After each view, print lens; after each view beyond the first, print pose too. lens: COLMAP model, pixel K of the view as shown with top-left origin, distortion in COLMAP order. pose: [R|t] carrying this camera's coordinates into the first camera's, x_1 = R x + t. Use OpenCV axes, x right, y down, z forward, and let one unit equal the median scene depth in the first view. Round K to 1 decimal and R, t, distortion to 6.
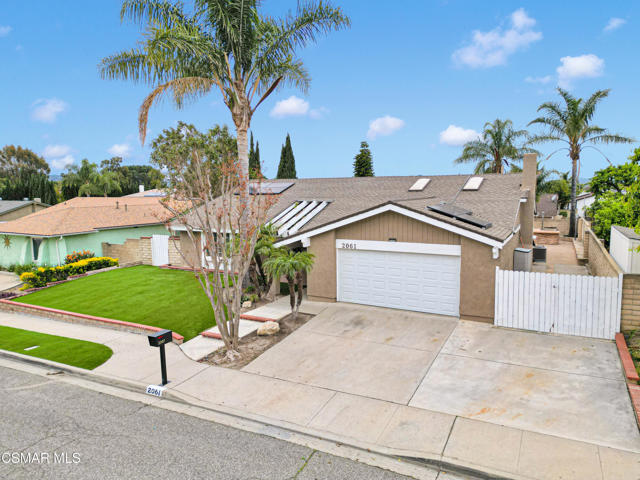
lens RADIAL K [[448.3, 0, 318.7], [0, 448.3, 240.6], [0, 0, 1]] dist [0.050711, -0.030591]
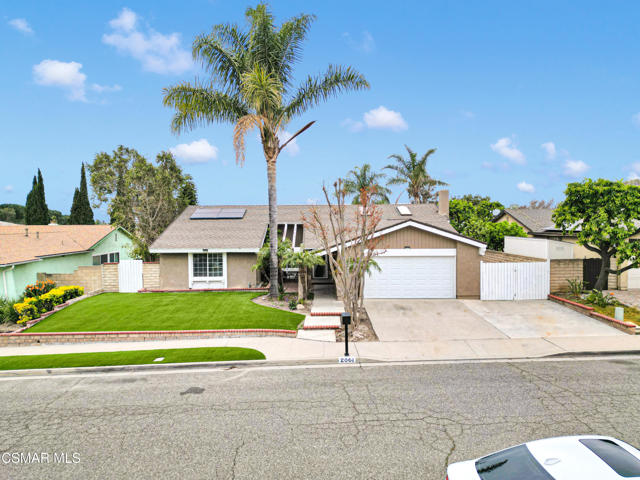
lens RADIAL K [[448.3, 0, 319.0], [0, 448.3, 238.6], [0, 0, 1]] dist [0.050711, -0.030591]
pose [[0.879773, -0.016576, 0.475105, -0.776168], [0.055715, 0.996100, -0.068417, 0.053395], [-0.472118, 0.086662, 0.877265, -0.084919]]
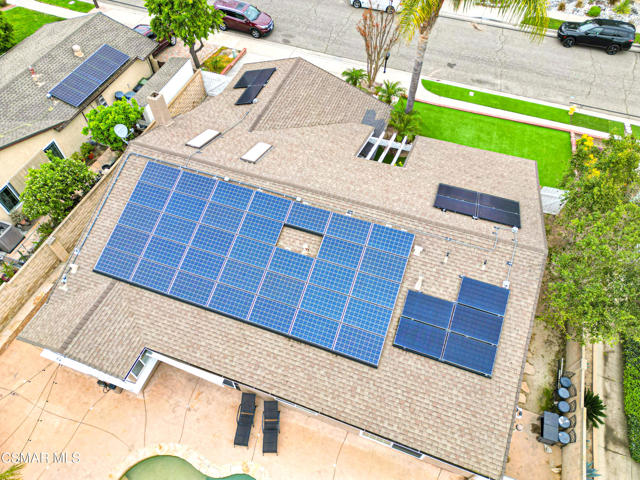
lens RADIAL K [[448.3, 0, 317.2], [0, 448.3, 234.7], [0, 0, 1]] dist [0.050711, -0.030591]
pose [[-0.990617, 0.115066, -0.073739, 0.302689], [-0.006482, 0.499392, 0.866352, -1.223441], [0.136512, 0.858701, -0.493960, 2.448816]]
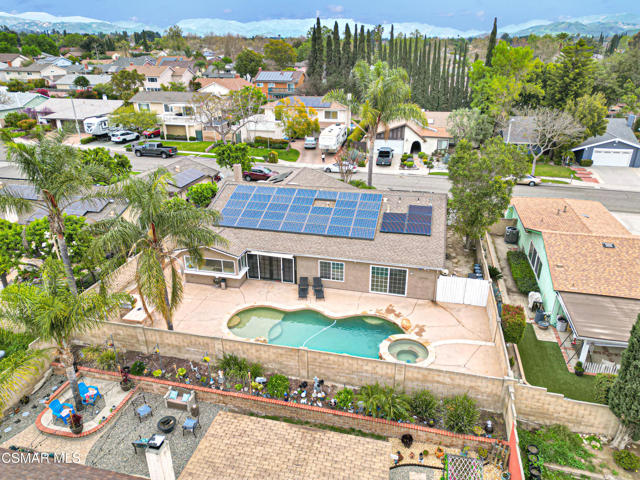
lens RADIAL K [[448.3, 0, 324.1], [0, 448.3, 239.8], [0, 0, 1]] dist [0.050711, -0.030591]
pose [[-0.968313, 0.114642, -0.221872, 0.766174], [-0.009743, 0.870395, 0.492257, -1.147233], [0.249549, 0.478821, -0.841698, 3.803628]]
